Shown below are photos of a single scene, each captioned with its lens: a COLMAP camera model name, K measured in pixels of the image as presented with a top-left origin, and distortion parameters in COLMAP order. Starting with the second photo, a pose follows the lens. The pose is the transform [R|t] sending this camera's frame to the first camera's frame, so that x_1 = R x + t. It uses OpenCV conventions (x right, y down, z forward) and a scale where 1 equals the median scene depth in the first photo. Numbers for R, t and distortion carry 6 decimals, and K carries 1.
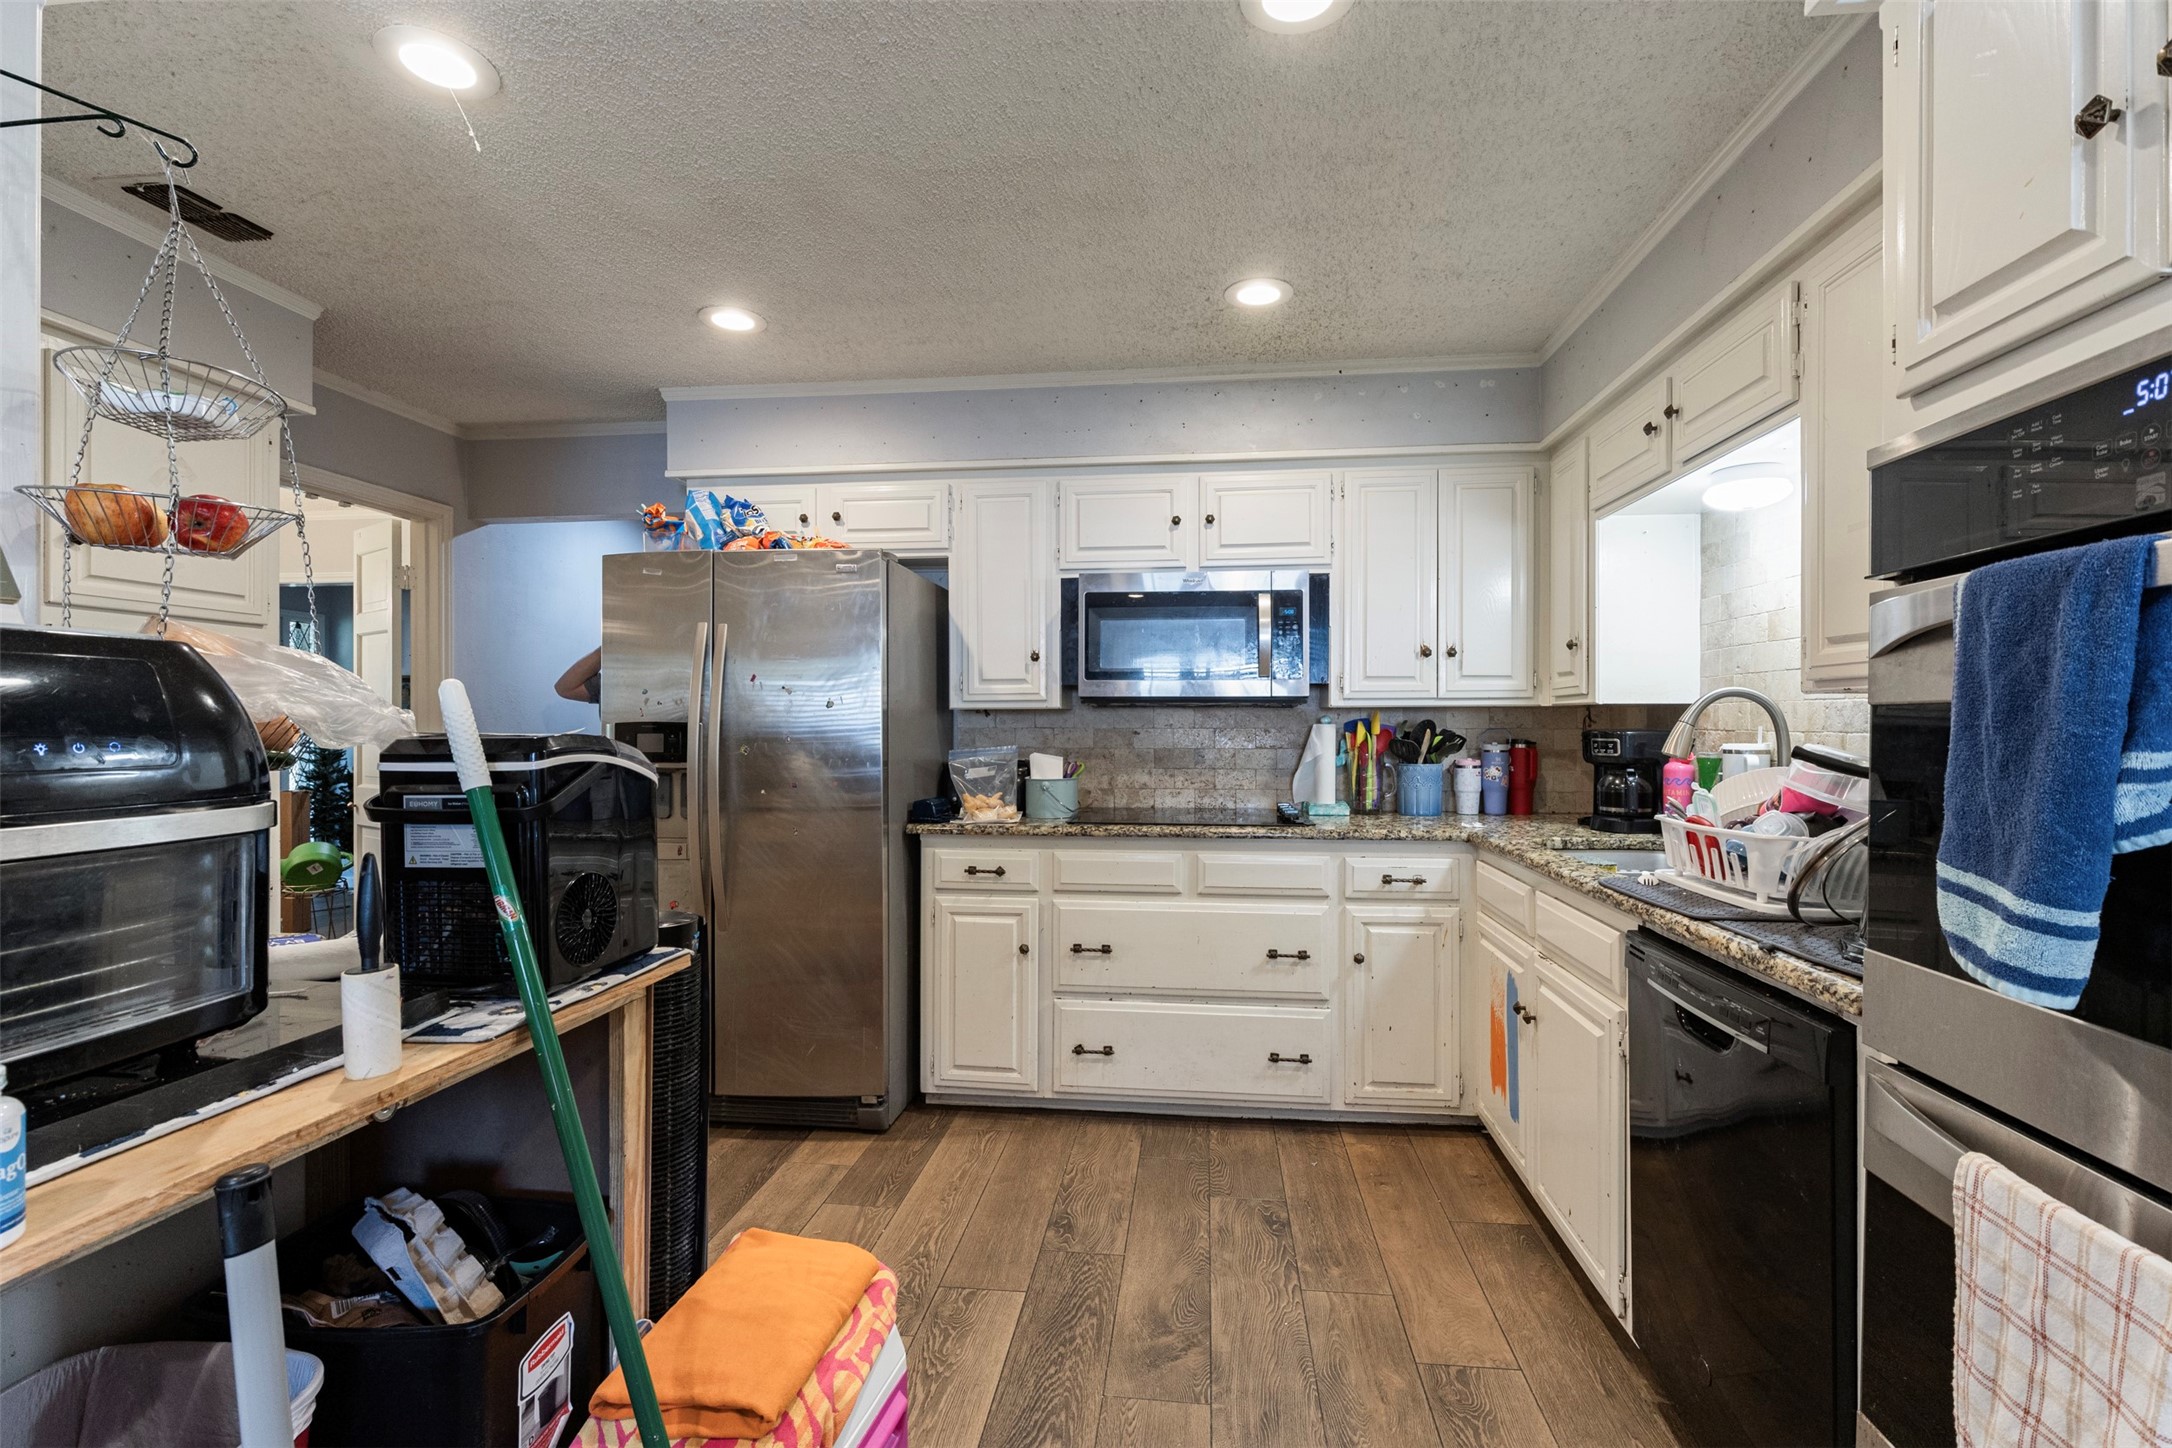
lens RADIAL K [[981.1, 0, 1089.6], [0, 981.1, 723.6], [0, 0, 1]] dist [-0.005107, -0.000145]
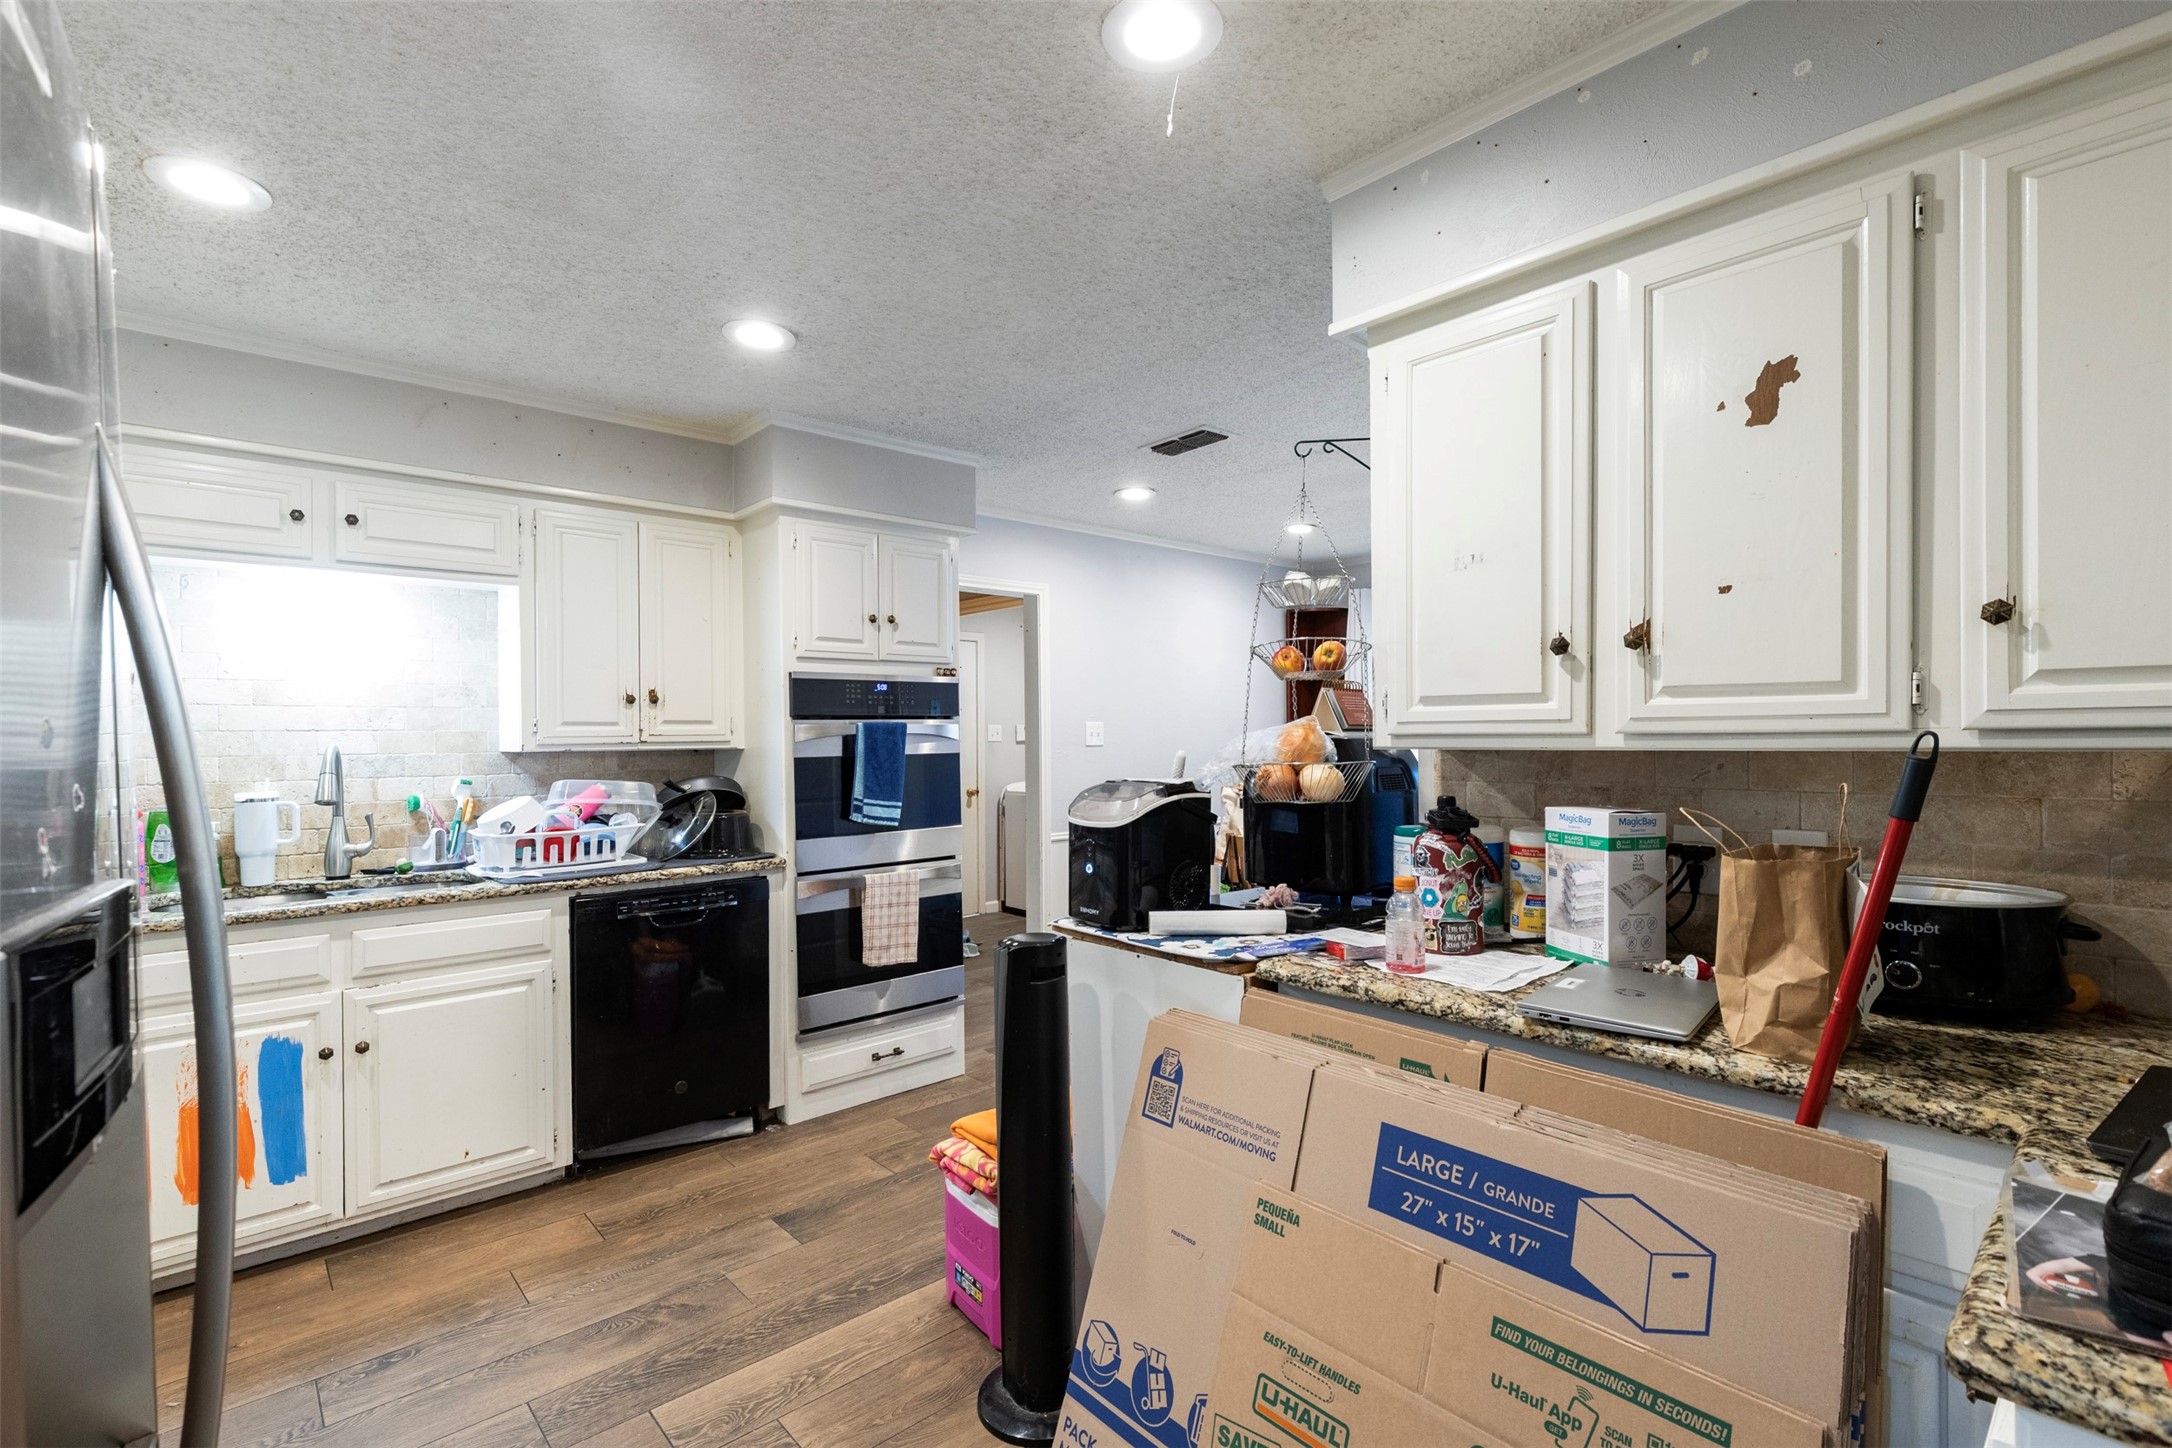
lens RADIAL K [[981.1, 0, 1087.6], [0, 981.1, 734.5], [0, 0, 1]] dist [-0.005107, -0.000145]
pose [[-0.750870, 0.004352, 0.660435, -1.112230], [0.011363, 0.999915, 0.006329, -0.064119], [-0.660352, 0.012257, -0.750856, 1.595590]]
